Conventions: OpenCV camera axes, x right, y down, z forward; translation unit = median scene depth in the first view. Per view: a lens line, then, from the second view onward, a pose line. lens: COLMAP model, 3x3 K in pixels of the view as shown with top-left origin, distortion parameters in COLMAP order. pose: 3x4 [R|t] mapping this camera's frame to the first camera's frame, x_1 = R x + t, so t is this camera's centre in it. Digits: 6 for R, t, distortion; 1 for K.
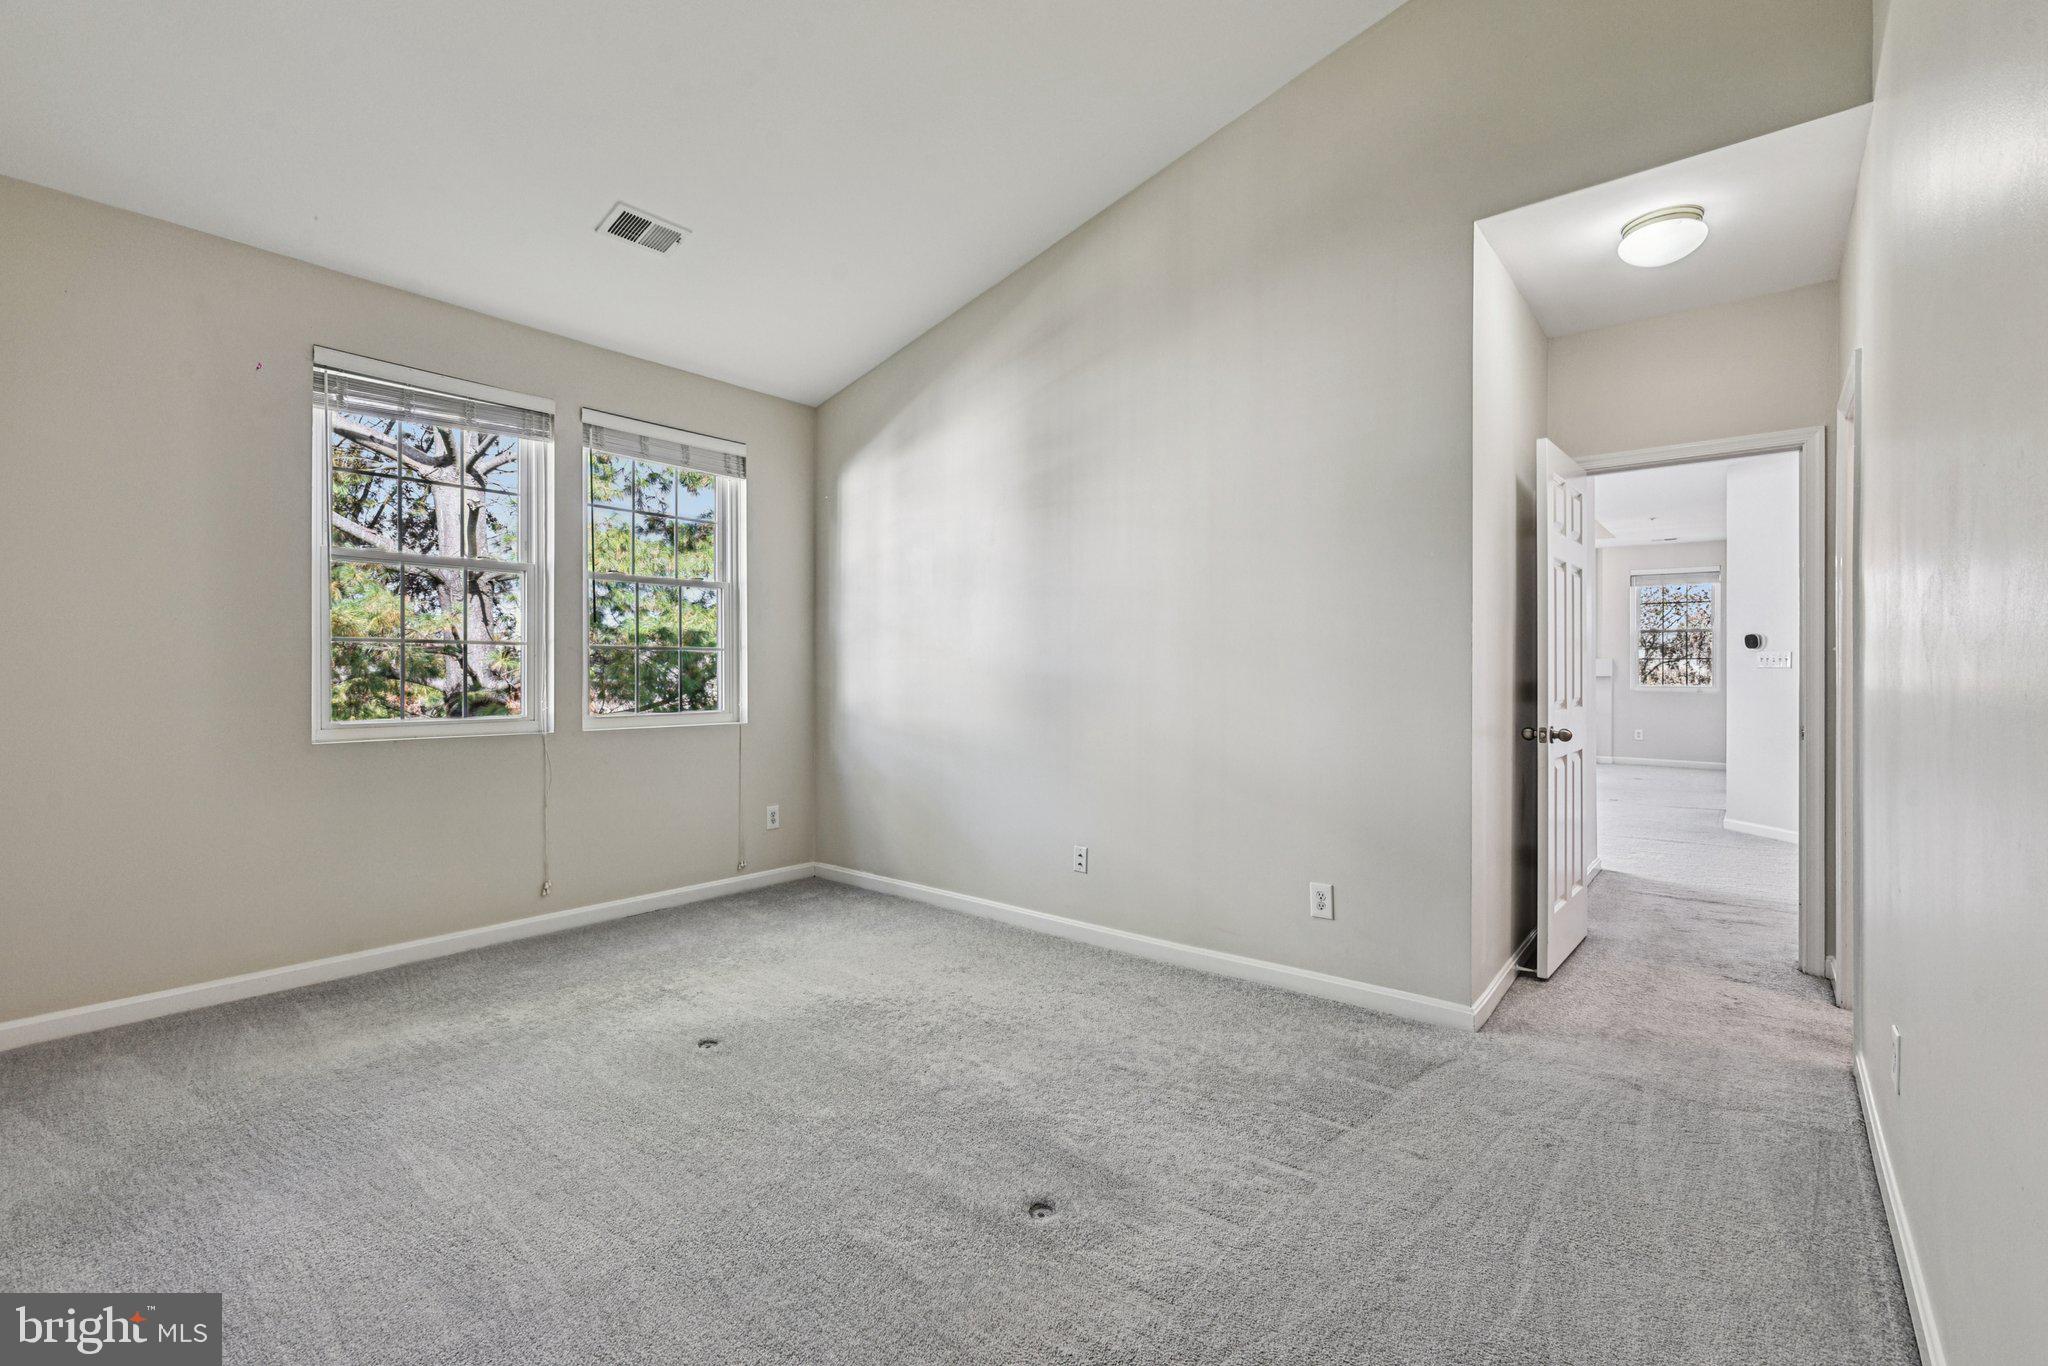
lens RADIAL K [[889.9, 0, 1019.7], [0, 889.9, 678.6], [0, 0, 1]] dist [0.003632, -0.000454]
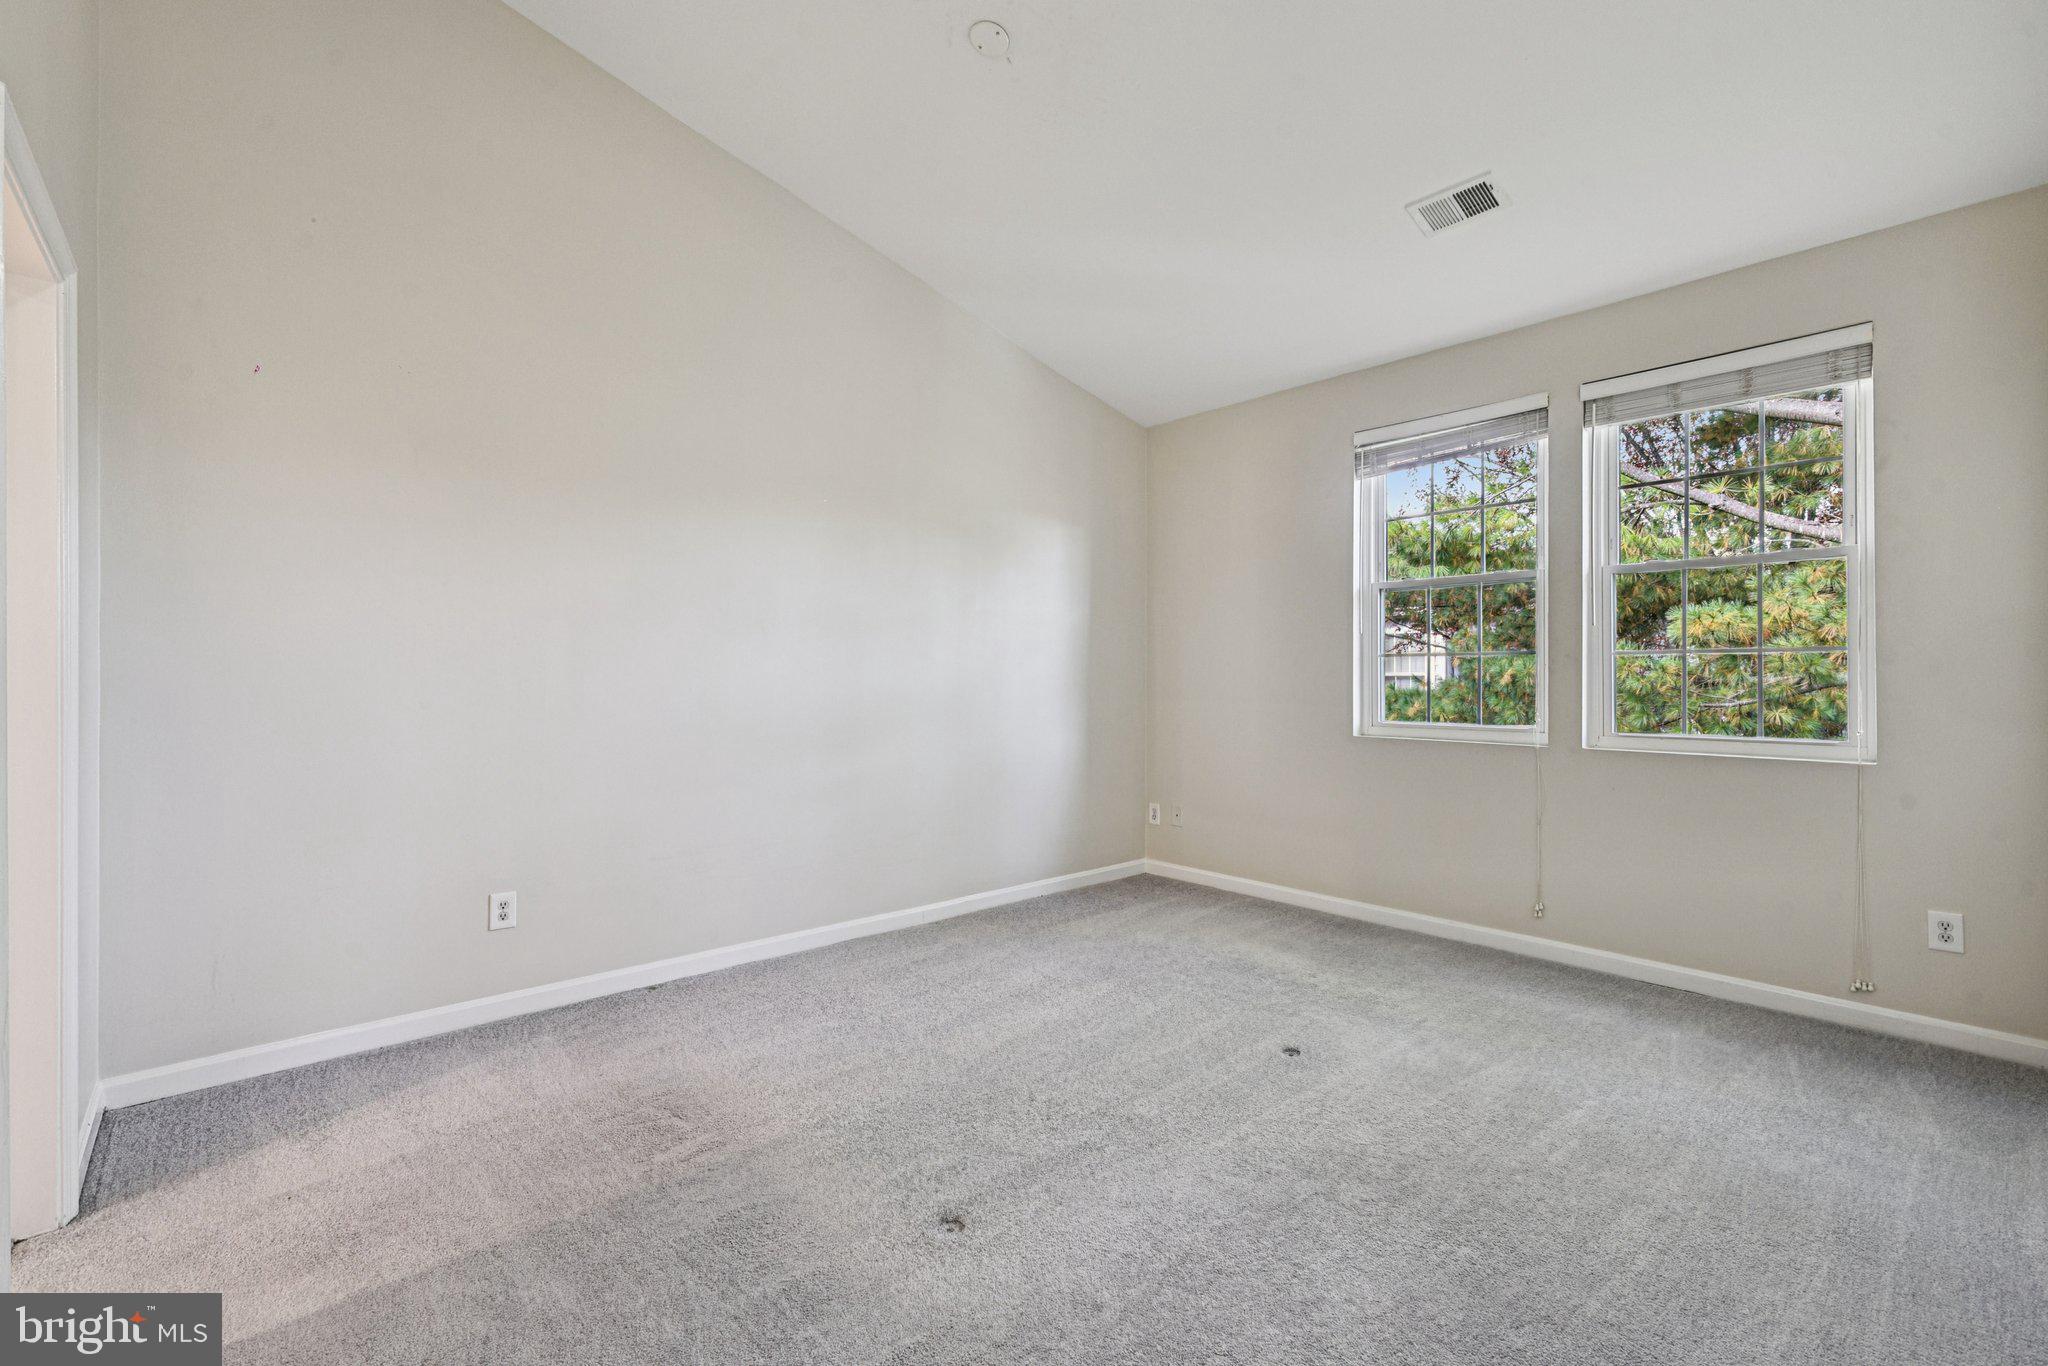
lens RADIAL K [[889.9, 0, 1028.3], [0, 889.9, 676.8], [0, 0, 1]] dist [0.003632, -0.000454]
pose [[-0.157446, 0.000104, -0.987528, 0.399799], [-0.007841, 0.999968, 0.001356, -0.007467], [0.987496, 0.007957, -0.157440, 0.500171]]
